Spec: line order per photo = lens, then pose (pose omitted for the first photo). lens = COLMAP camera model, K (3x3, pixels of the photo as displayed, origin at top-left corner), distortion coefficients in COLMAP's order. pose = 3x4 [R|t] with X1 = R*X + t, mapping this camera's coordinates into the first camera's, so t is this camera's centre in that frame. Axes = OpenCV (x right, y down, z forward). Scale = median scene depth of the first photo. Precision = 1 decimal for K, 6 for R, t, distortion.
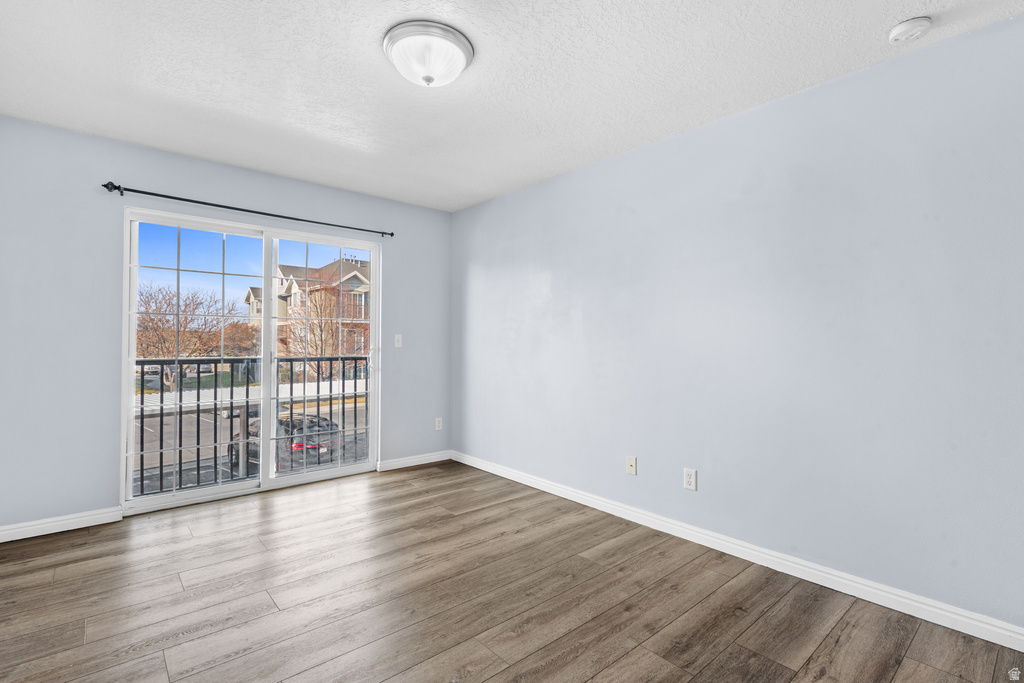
lens RADIAL K [[481.7, 0, 512.0], [0, 481.7, 341.5], [0, 0, 1]] dist [0.000398, 0.000324]
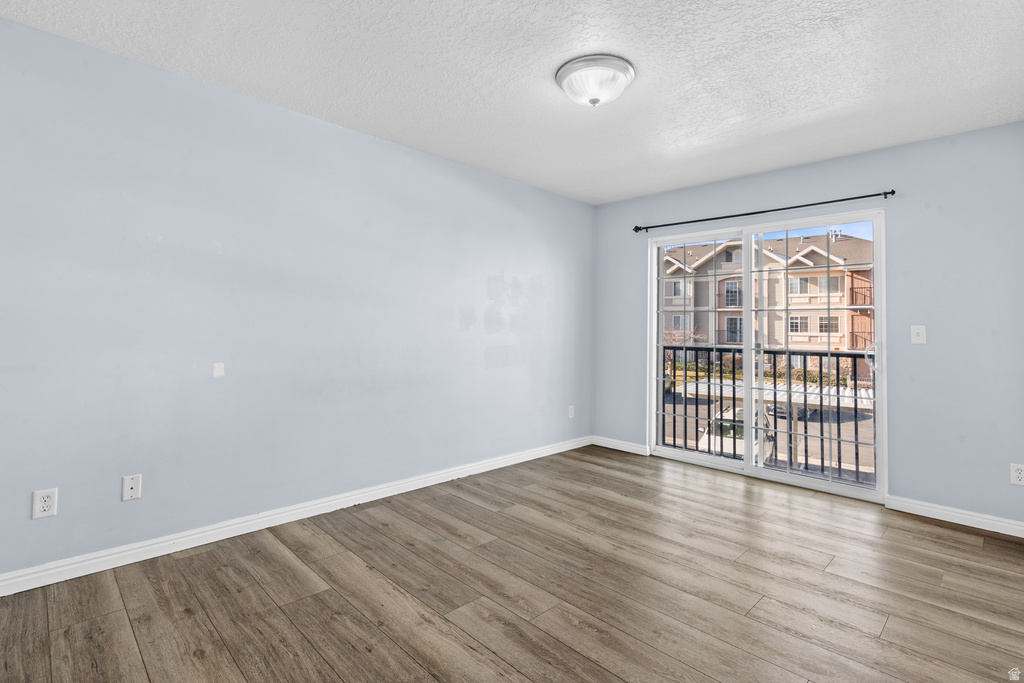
lens RADIAL K [[495.0, 0, 510.7], [0, 495.0, 315.1], [0, 0, 1]] dist [-0.000599, 0.000074]
pose [[0.054618, -0.029640, -0.998067, 0.604214], [-0.014000, 0.999438, -0.030446, 0.000486], [0.998409, 0.015635, 0.054172, 0.463048]]
